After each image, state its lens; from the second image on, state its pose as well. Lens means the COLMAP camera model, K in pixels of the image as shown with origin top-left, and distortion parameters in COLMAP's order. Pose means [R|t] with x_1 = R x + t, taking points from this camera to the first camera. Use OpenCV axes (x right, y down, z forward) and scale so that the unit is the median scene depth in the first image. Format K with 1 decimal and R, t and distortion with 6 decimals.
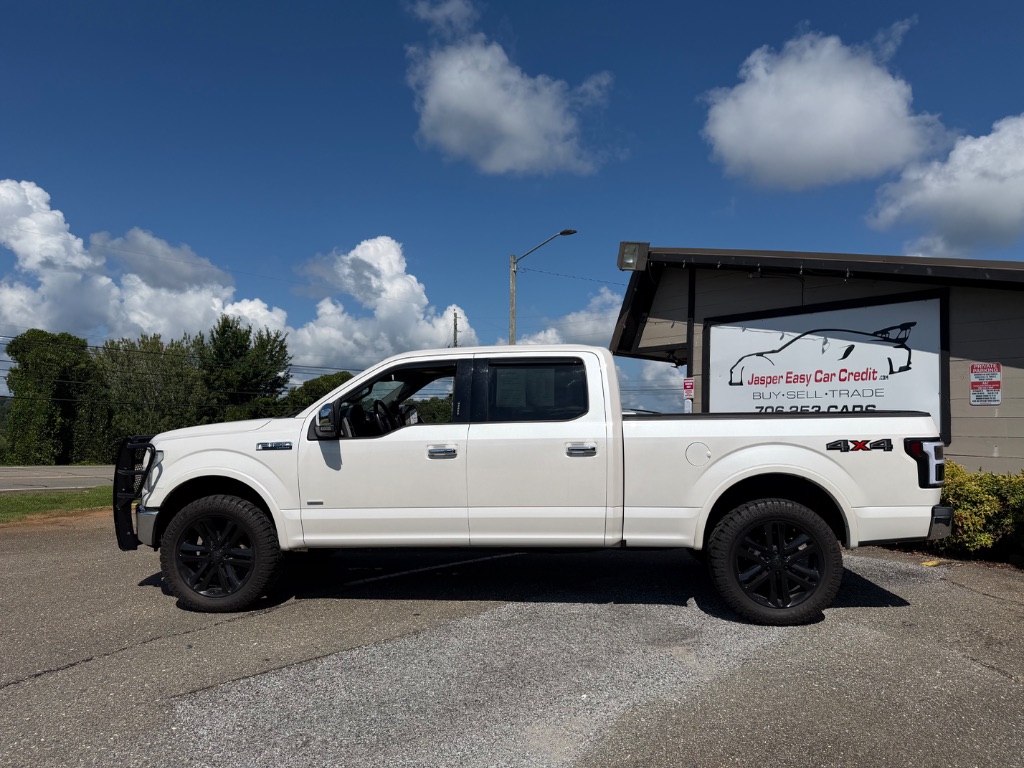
lens RADIAL K [[738.3, 0, 512.0], [0, 738.3, 384.0], [0, 0, 1]] dist [-0.046363, 0.001137]
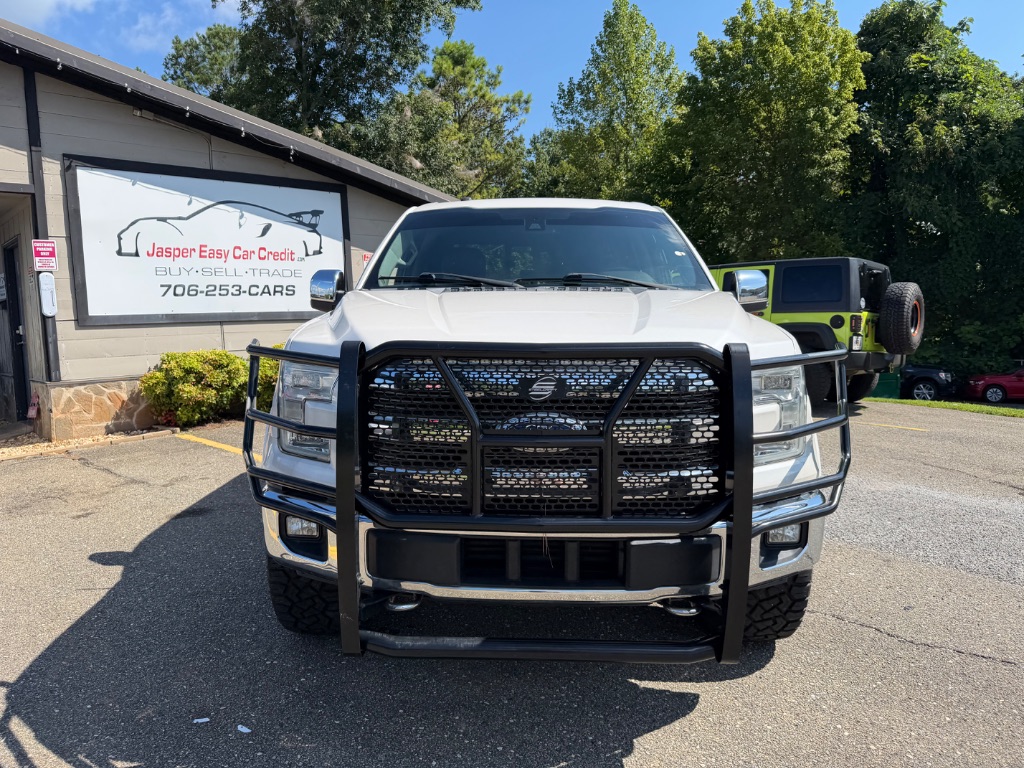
lens RADIAL K [[742.8, 0, 534.7], [0, 742.8, 403.9], [0, 0, 1]] dist [-0.003592, -0.006830]
pose [[-0.128710, -0.140225, 0.981718, -0.575251], [-0.035230, 0.989974, 0.136786, 0.036673], [-0.991056, -0.016980, -0.132360, 0.736553]]
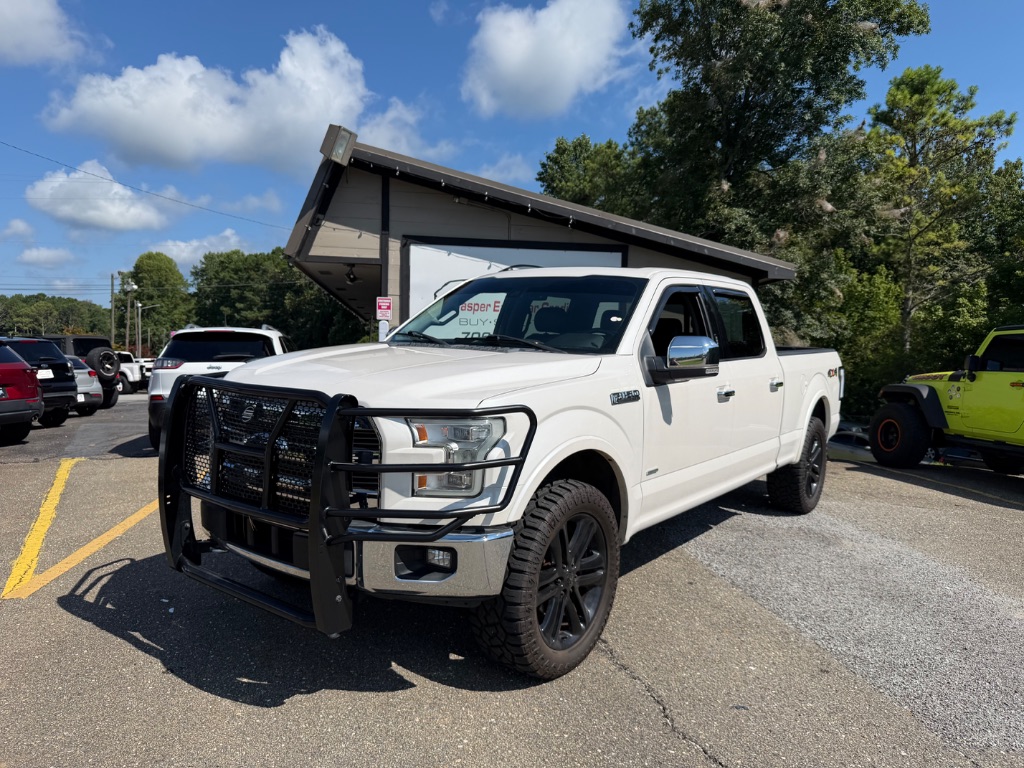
lens RADIAL K [[749.9, 0, 510.0], [0, 749.9, 400.5], [0, 0, 1]] dist [0.019980, -0.004759]
pose [[0.469042, -0.060991, 0.881067, -0.598750], [-0.065116, 0.992509, 0.103371, 0.014157], [-0.880772, -0.105857, 0.461557, 0.472456]]
